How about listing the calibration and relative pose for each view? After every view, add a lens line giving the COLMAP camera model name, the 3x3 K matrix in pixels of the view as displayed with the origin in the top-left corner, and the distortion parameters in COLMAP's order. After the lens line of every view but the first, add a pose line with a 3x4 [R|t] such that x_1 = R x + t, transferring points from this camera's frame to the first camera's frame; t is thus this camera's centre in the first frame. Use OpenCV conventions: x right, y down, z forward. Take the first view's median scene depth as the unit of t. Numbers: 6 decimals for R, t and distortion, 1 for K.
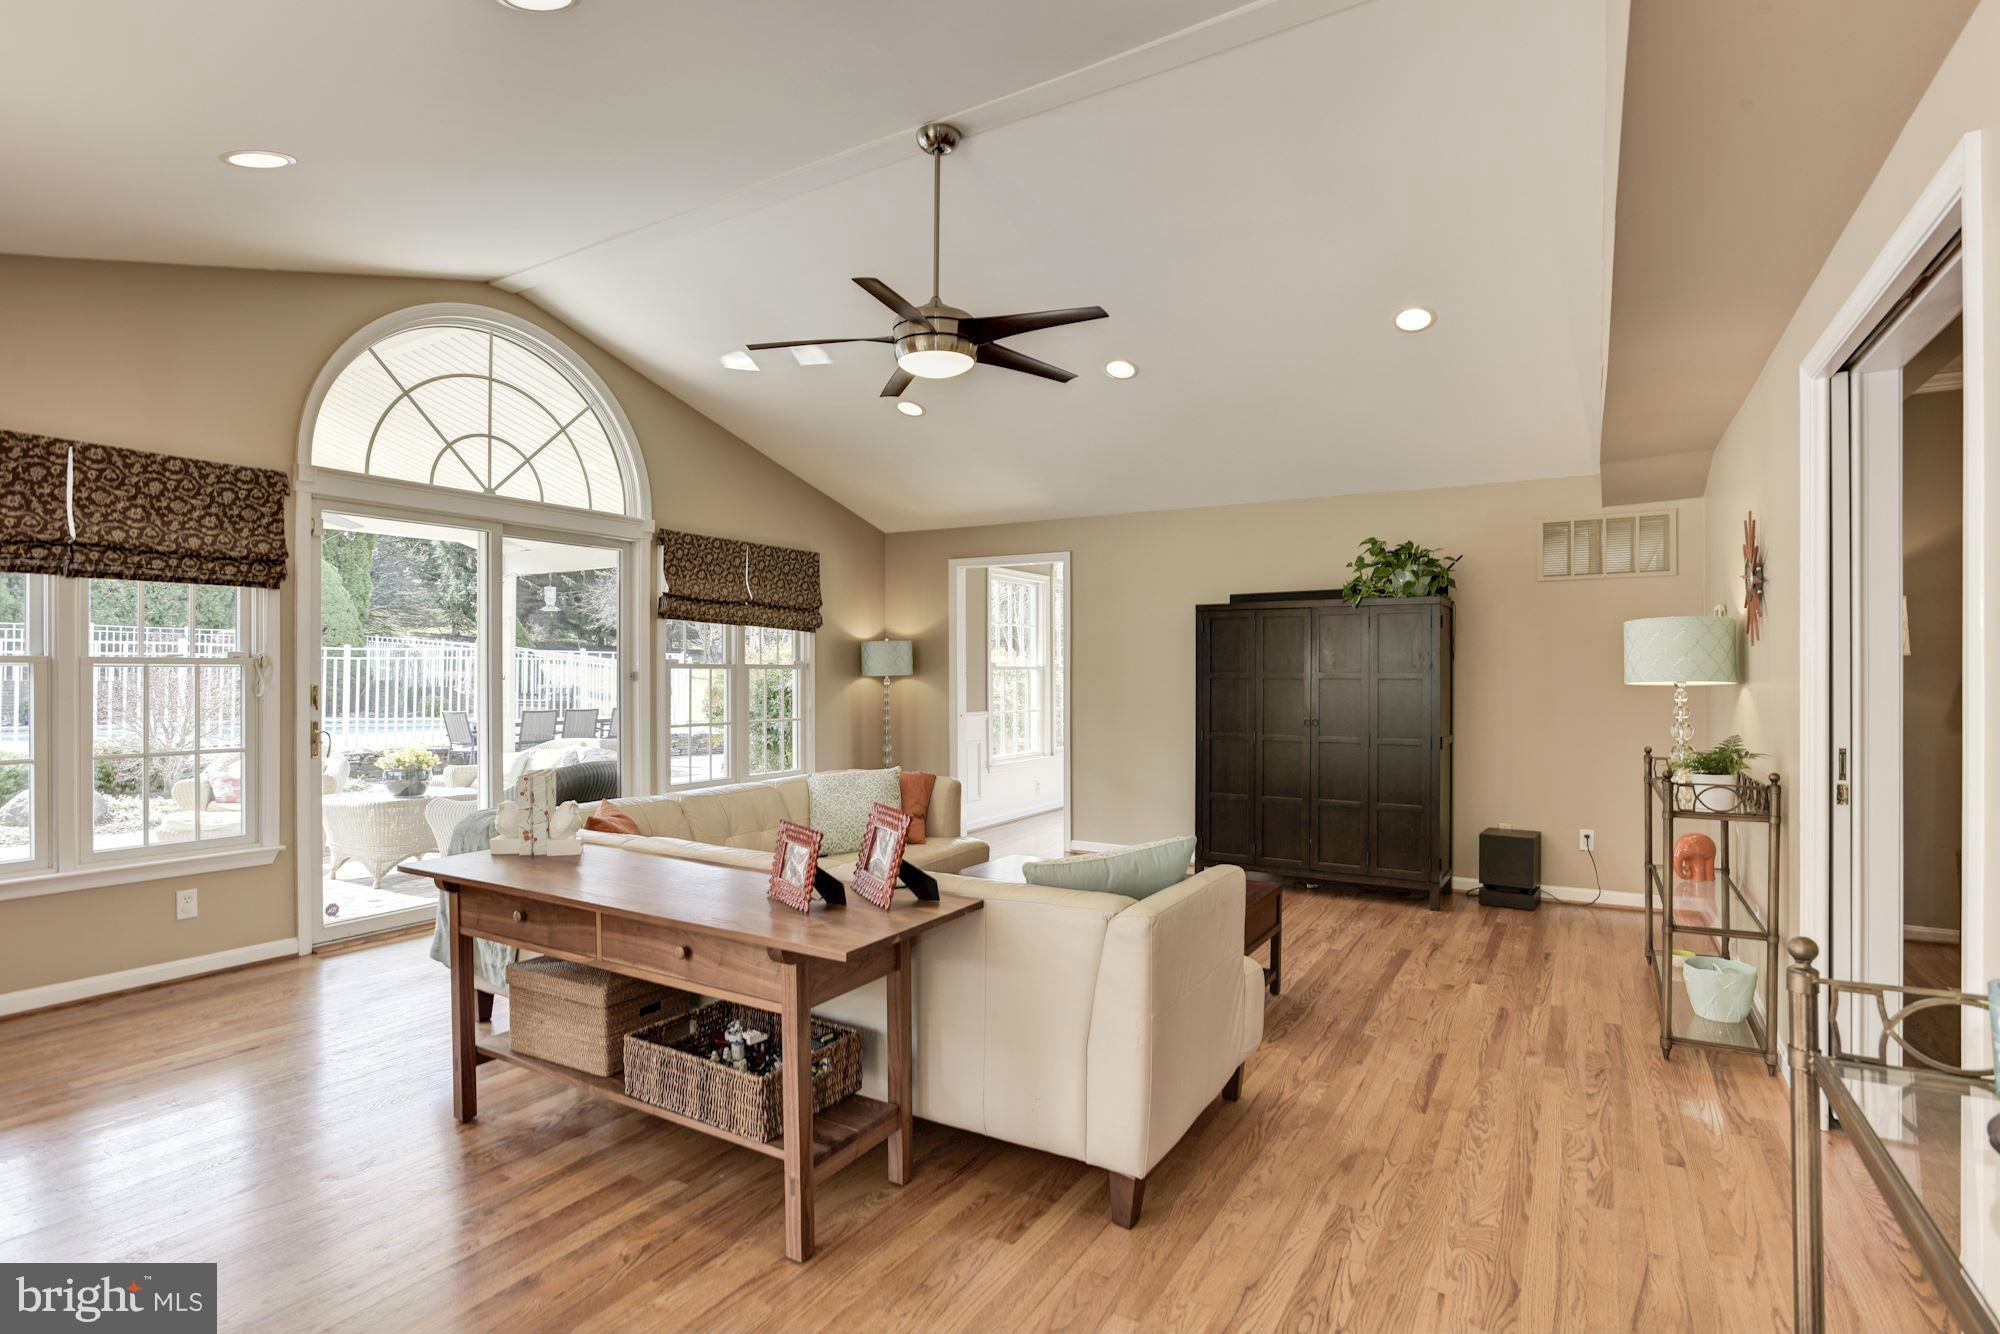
lens RADIAL K [[960.6, 0, 999.4], [0, 960.6, 671.2], [0, 0, 1]] dist [0.008260, 0.002604]
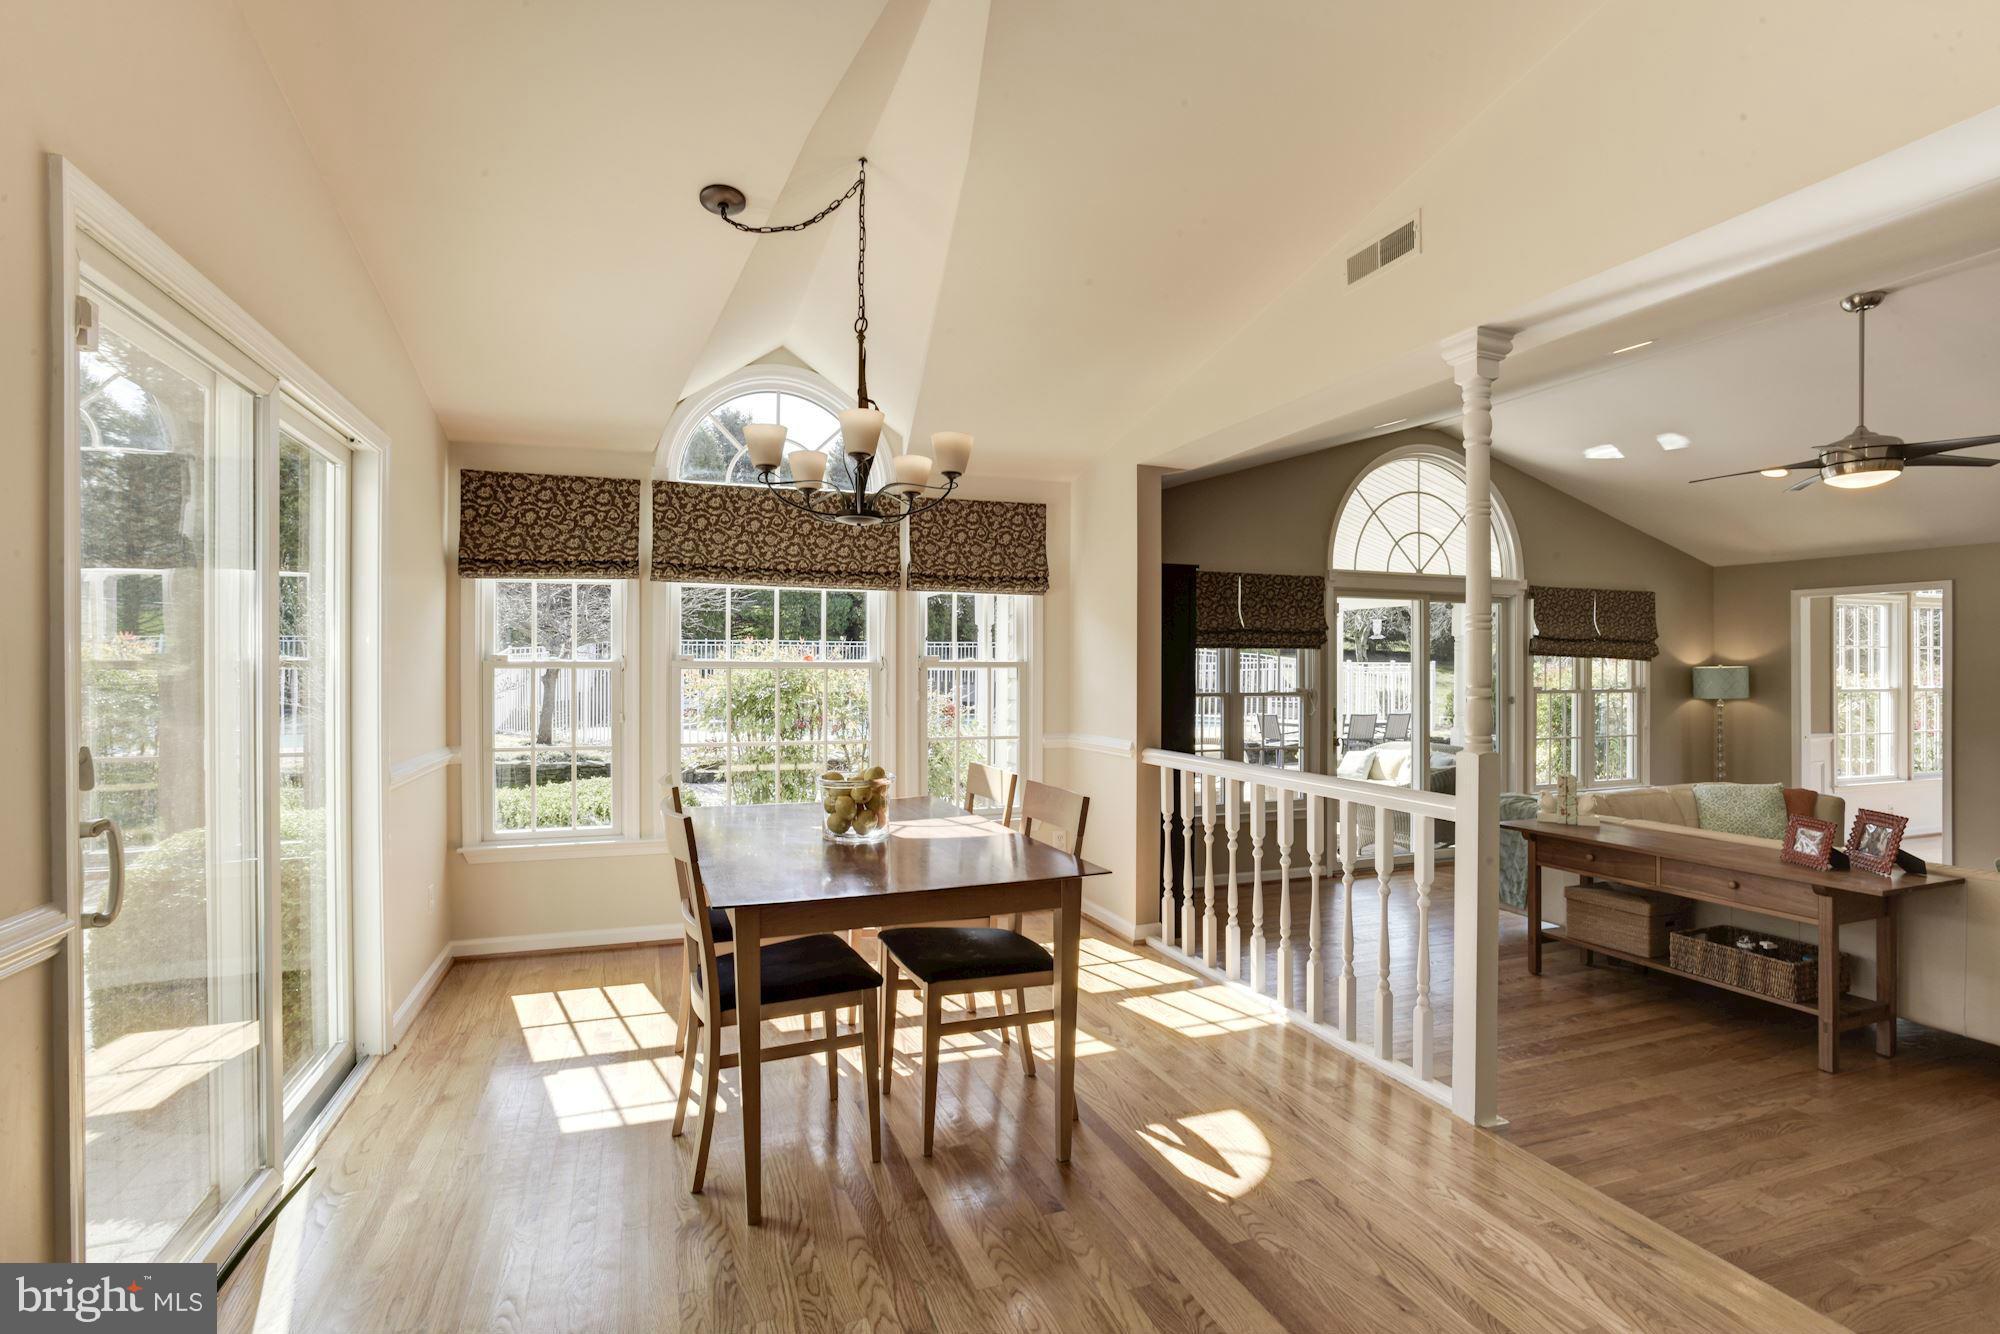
lens RADIAL K [[960.6, 0, 1081.4], [0, 960.6, 674.6], [0, 0, 1]] dist [0.008260, 0.002604]
pose [[0.822966, 0.001385, -0.568089, -0.130123], [0.001871, 0.999985, 0.005148, -0.041776], [0.568088, -0.005300, 0.822951, -0.465085]]
